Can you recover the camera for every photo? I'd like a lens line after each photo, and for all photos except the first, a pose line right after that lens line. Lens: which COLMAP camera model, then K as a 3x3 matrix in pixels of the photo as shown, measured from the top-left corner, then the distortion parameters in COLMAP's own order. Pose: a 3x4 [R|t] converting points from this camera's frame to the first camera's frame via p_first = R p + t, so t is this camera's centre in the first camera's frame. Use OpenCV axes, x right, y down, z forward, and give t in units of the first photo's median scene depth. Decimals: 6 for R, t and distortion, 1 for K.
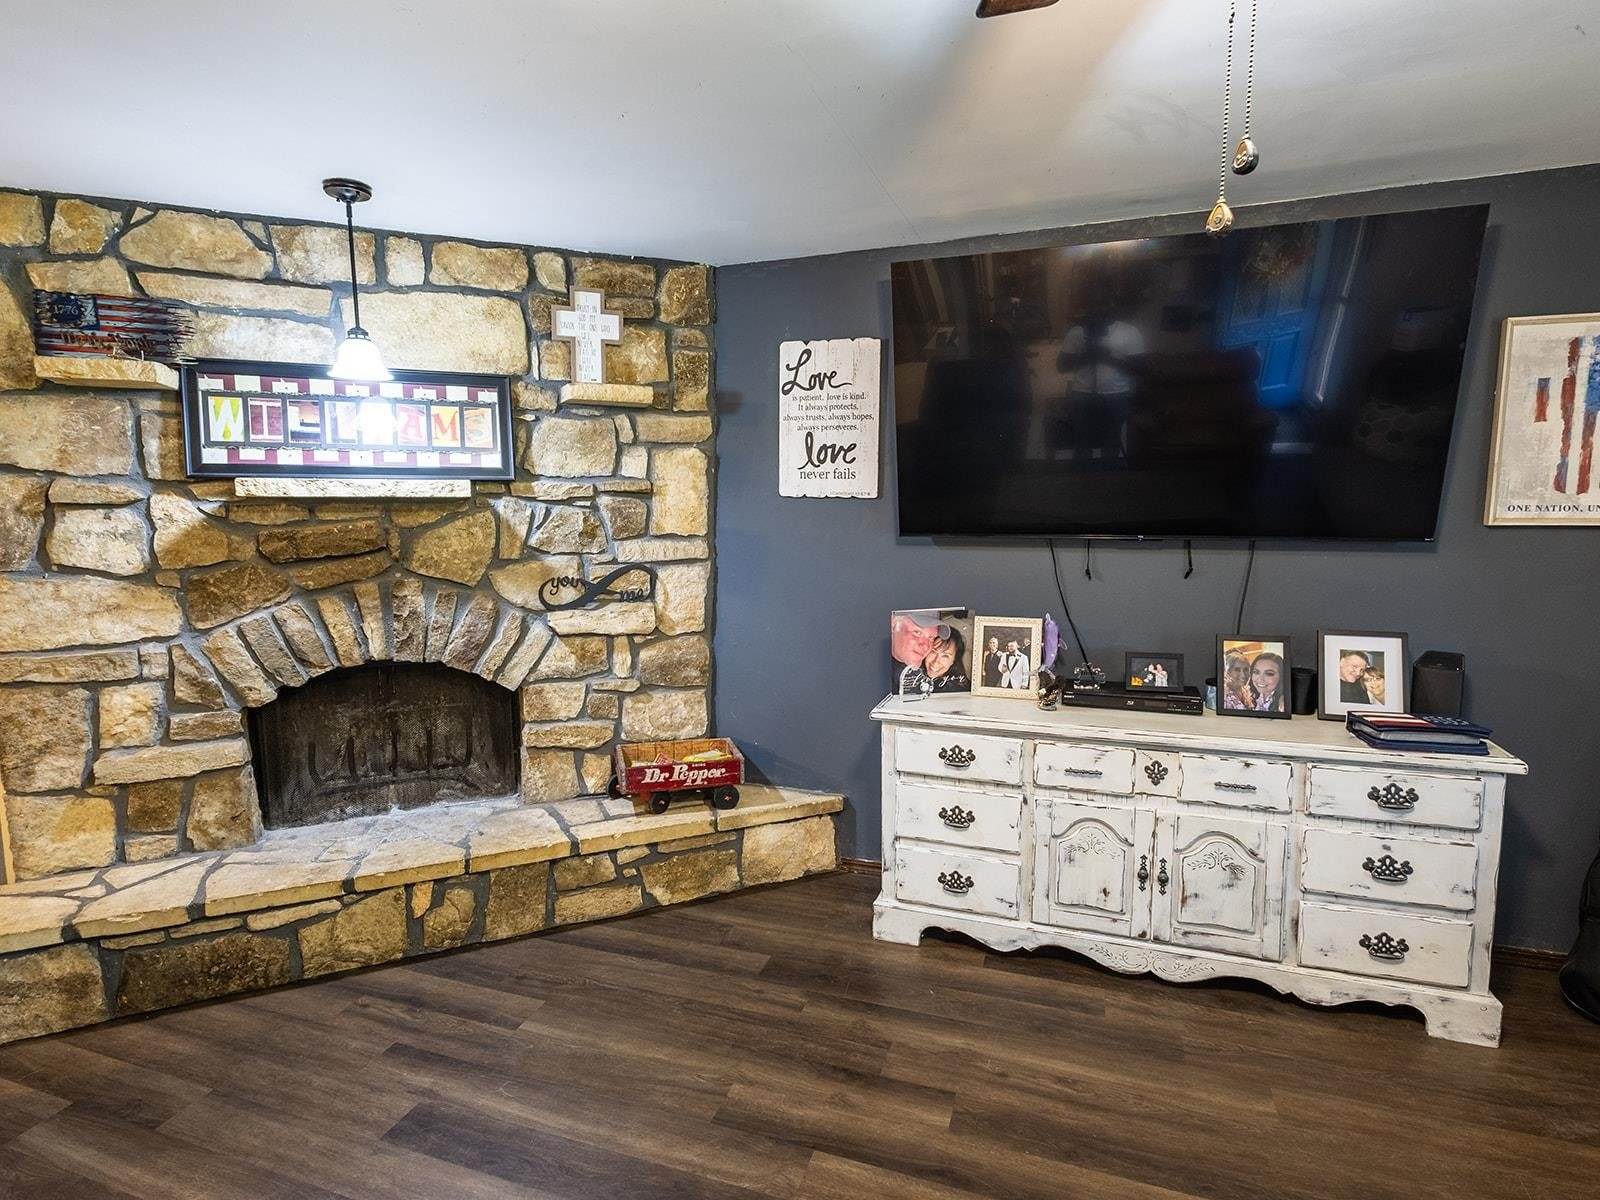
lens RADIAL K [[845.5, 0, 800.9], [0, 845.5, 601.4], [0, 0, 1]] dist [0.007400, -0.000652]
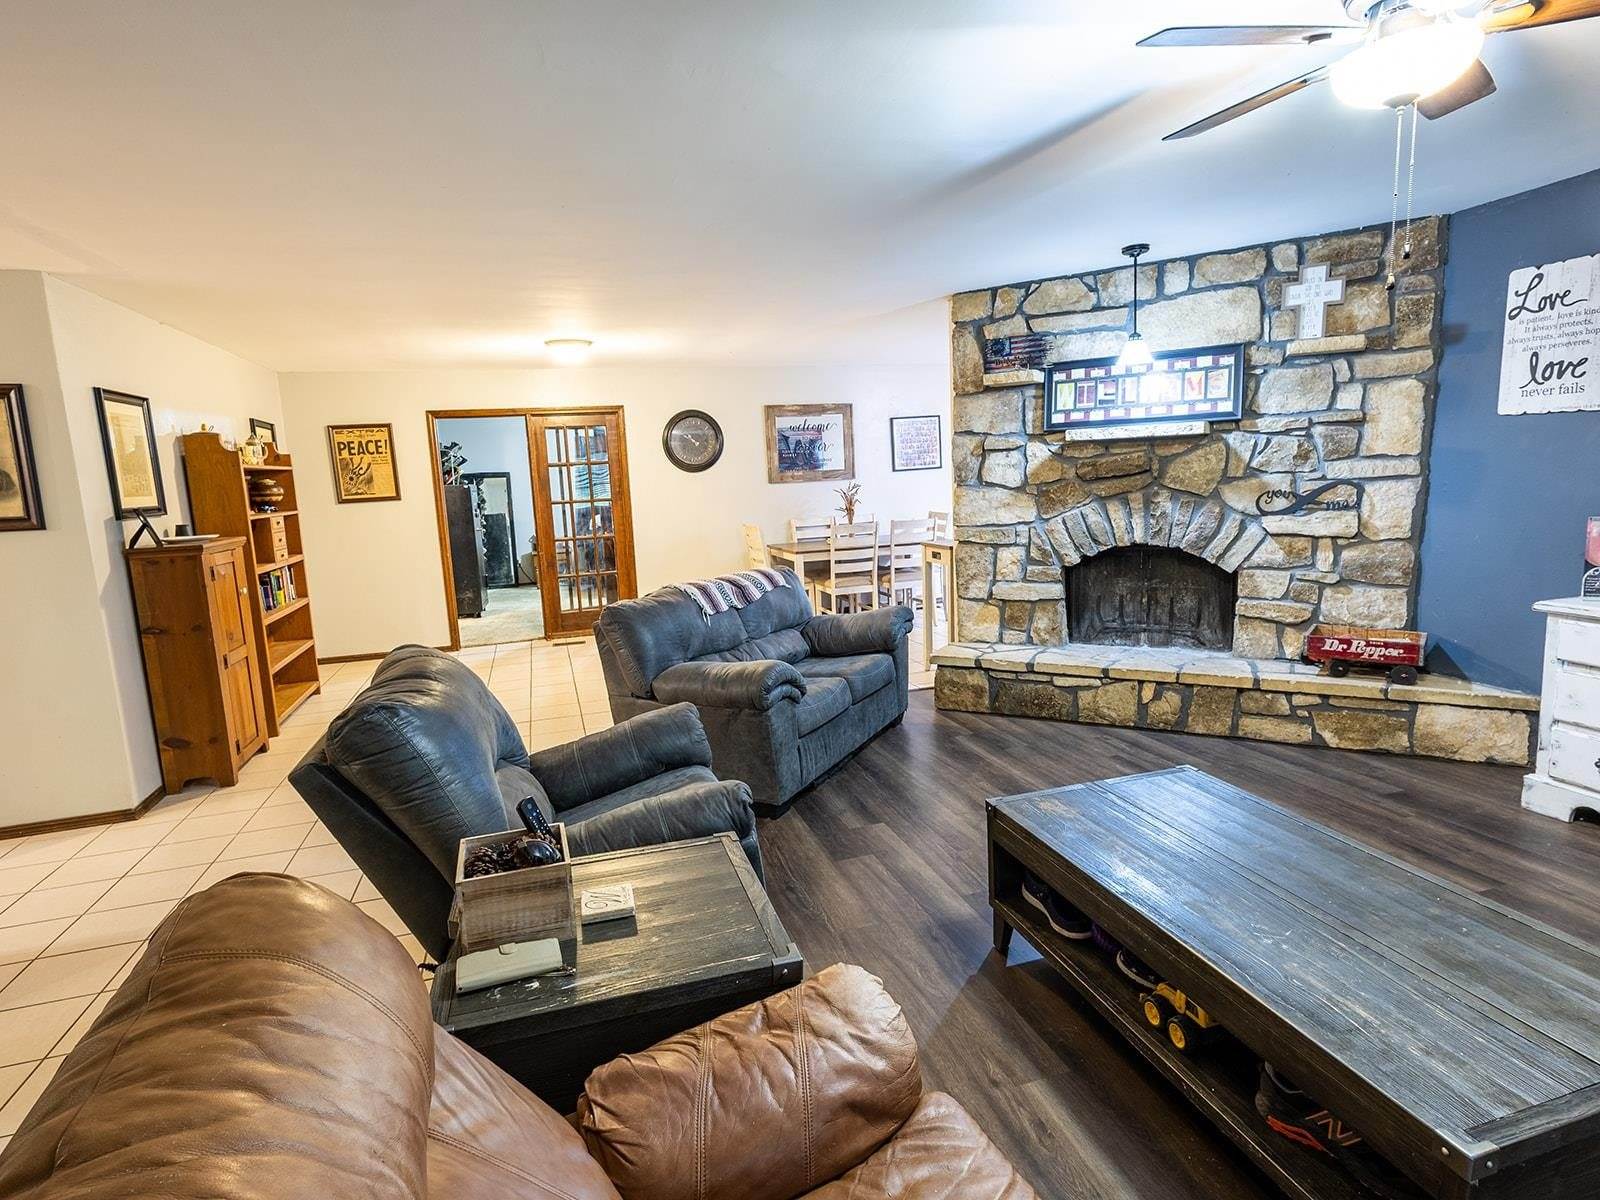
lens RADIAL K [[845.5, 0, 796.6], [0, 845.5, 601.4], [0, 0, 1]] dist [0.007400, -0.000652]
pose [[0.595212, 0.096824, -0.797714, 0.376614], [-0.048329, 0.995231, 0.084738, 0.074273], [0.802114, -0.011884, 0.597052, -0.432896]]
